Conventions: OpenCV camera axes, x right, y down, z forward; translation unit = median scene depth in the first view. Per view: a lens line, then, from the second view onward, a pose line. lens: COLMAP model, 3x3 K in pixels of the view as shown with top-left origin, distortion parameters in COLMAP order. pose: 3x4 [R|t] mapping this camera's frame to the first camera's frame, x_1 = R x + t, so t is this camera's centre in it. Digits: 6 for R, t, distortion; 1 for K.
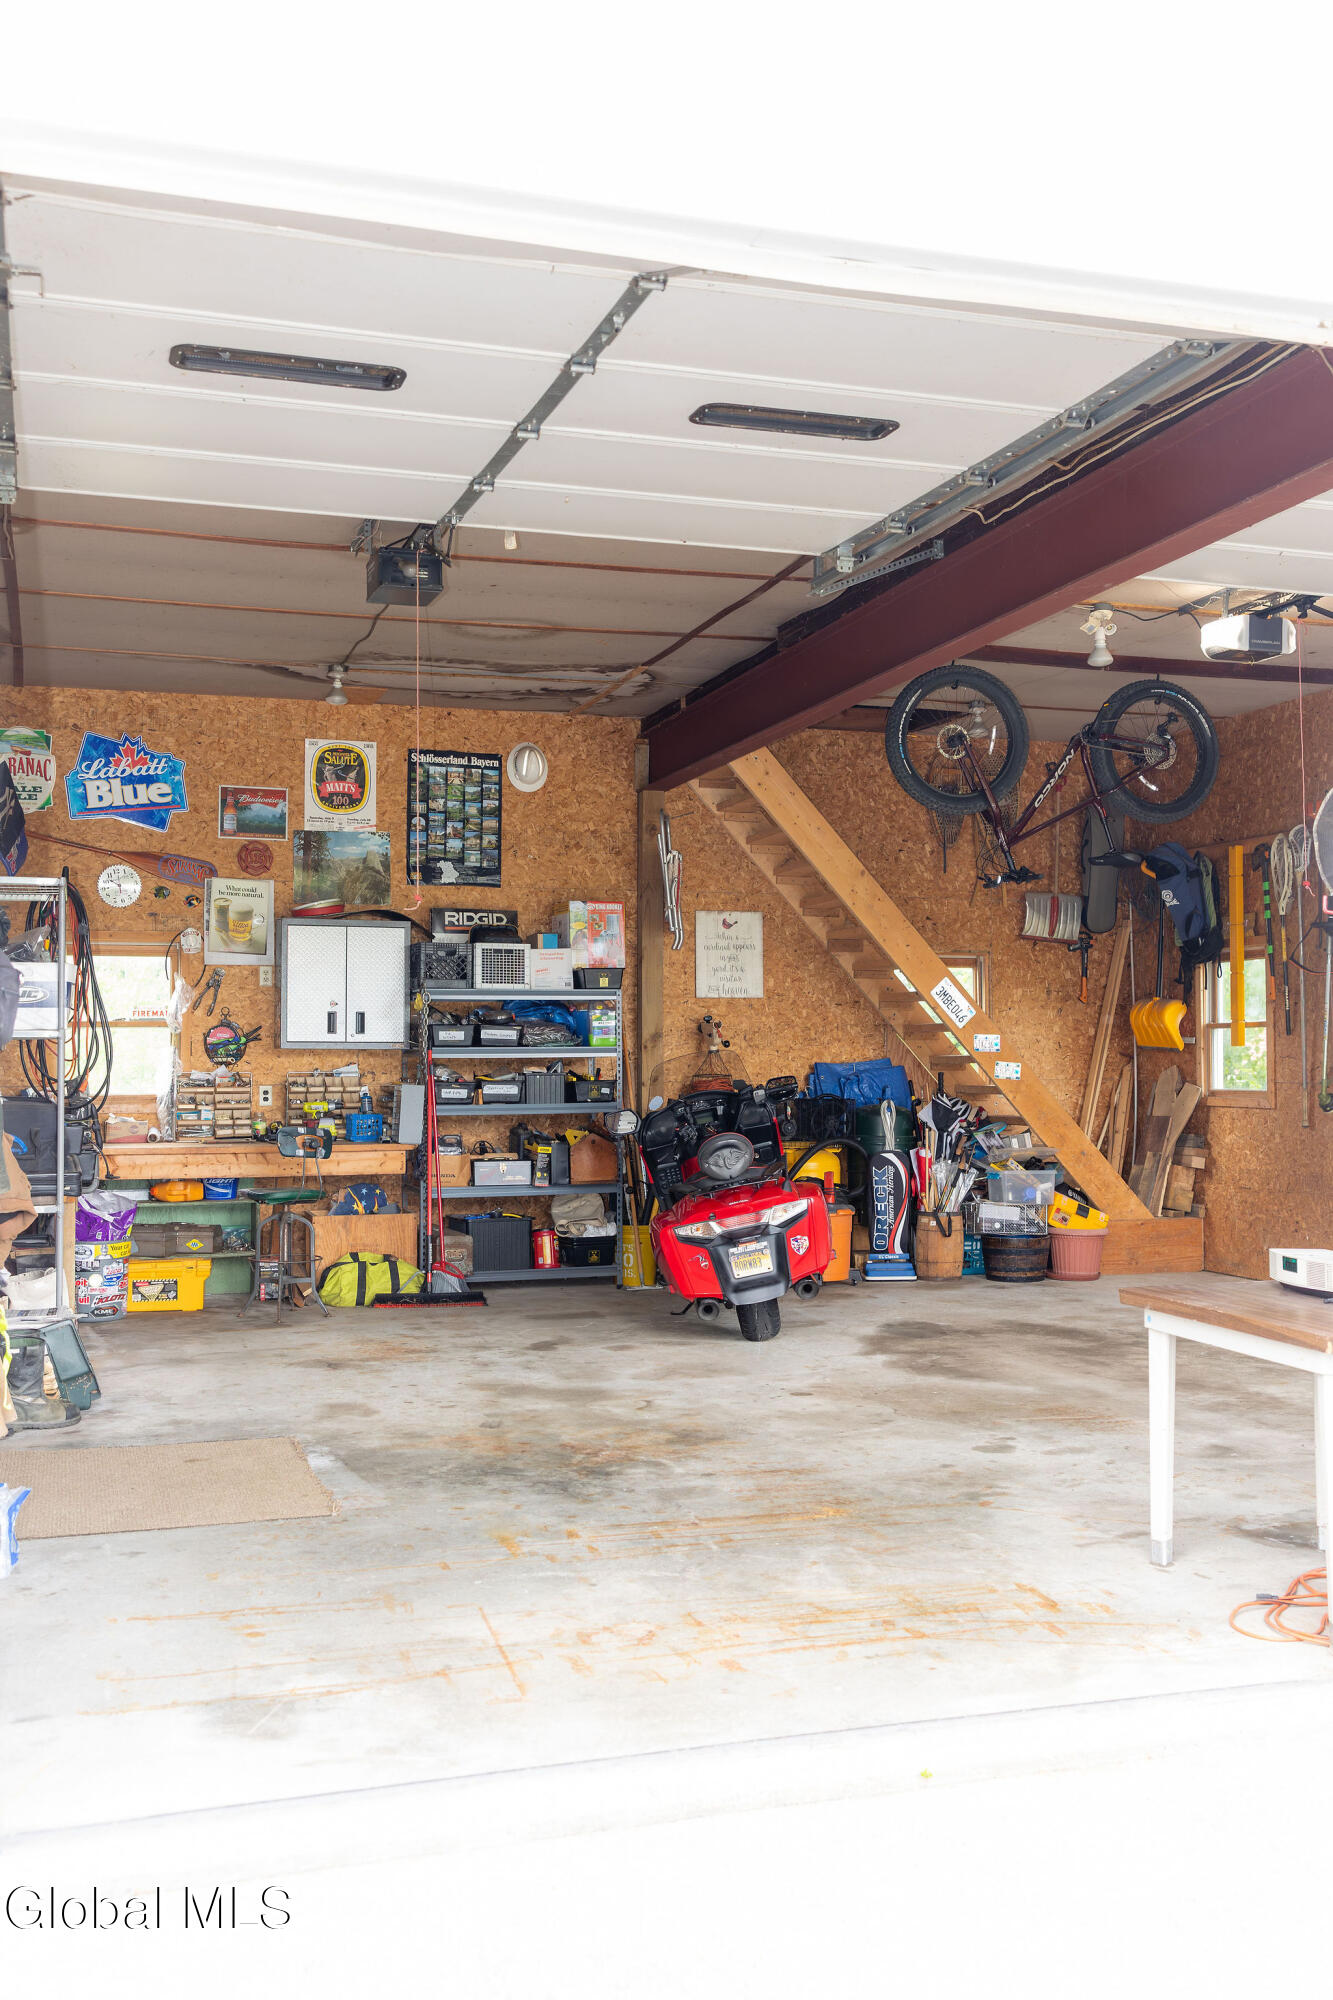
lens RADIAL K [[1993.8, 0, 666.0], [0, 1993.8, 1005.2], [0, 0, 1]] dist [0.014372, 0.000000]
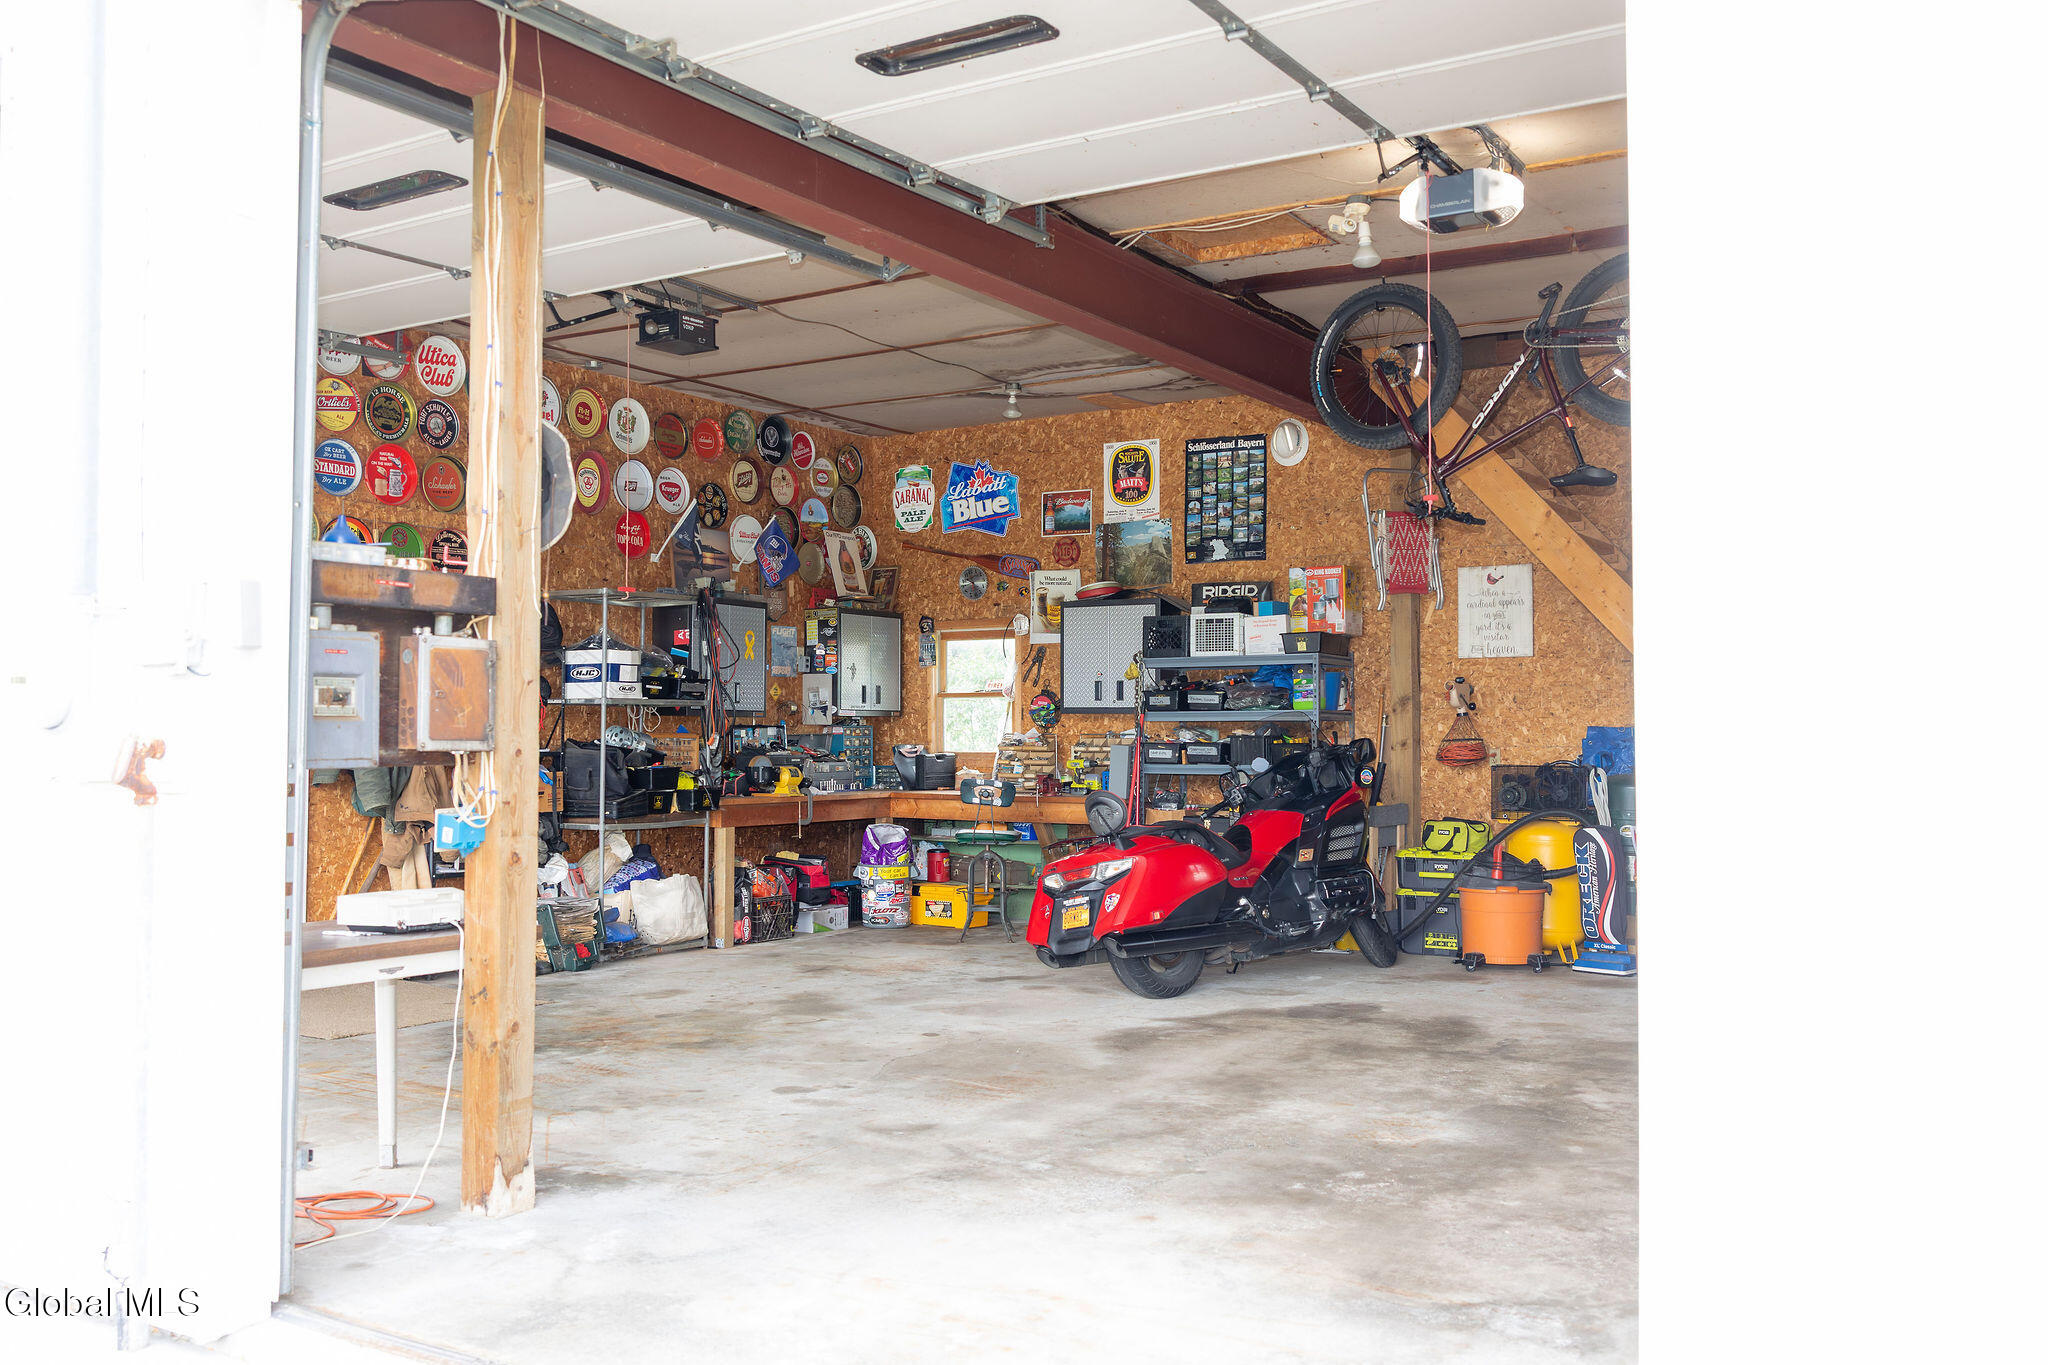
lens RADIAL K [[1808.9, 0, 1024.6], [0, 1808.9, 676.2], [0, 0, 1]] dist [0.006932, 0.000994]
pose [[0.619483, -0.023507, -0.784658, 0.606030], [0.018006, 0.999714, -0.015734, 0.015708], [0.784804, -0.004381, 0.619729, 0.318083]]
